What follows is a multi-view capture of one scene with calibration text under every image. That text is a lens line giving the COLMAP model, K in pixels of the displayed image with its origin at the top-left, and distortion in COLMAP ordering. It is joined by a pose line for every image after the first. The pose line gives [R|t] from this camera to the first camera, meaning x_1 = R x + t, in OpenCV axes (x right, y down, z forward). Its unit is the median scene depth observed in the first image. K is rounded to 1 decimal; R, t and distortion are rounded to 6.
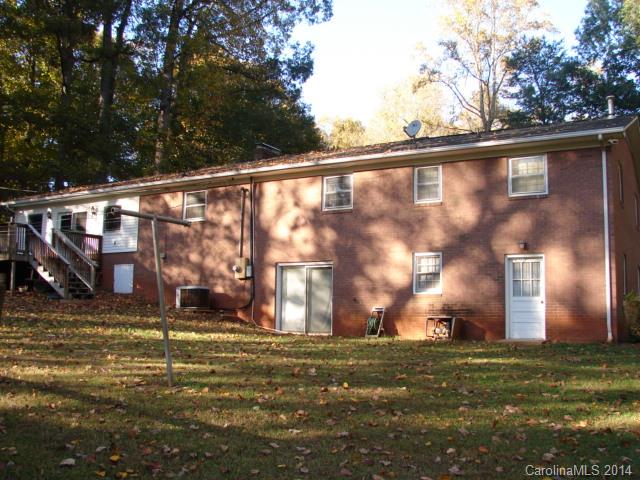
lens RADIAL K [[693.8, 0, 320.0], [0, 693.8, 240.0], [0, 0, 1]] dist [-0.158892, 0.170103]
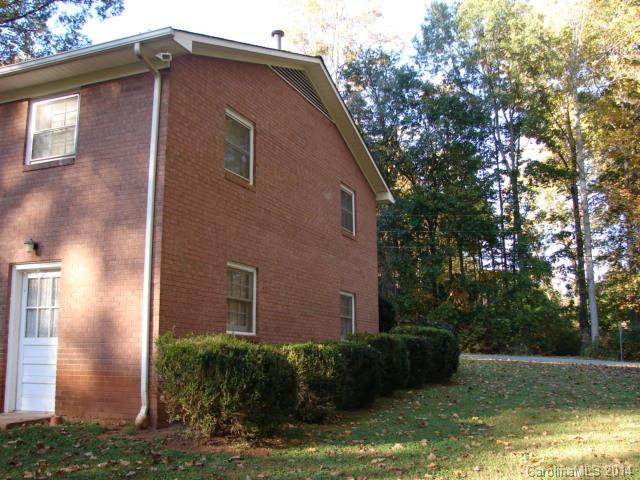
lens RADIAL K [[693.8, 0, 320.0], [0, 693.8, 240.0], [0, 0, 1]] dist [-0.158892, 0.170103]
pose [[0.992648, 0.006635, 0.120855, 0.458641], [0.000725, 0.998152, -0.060755, 0.035891], [-0.121034, 0.060396, 0.990809, 0.406917]]
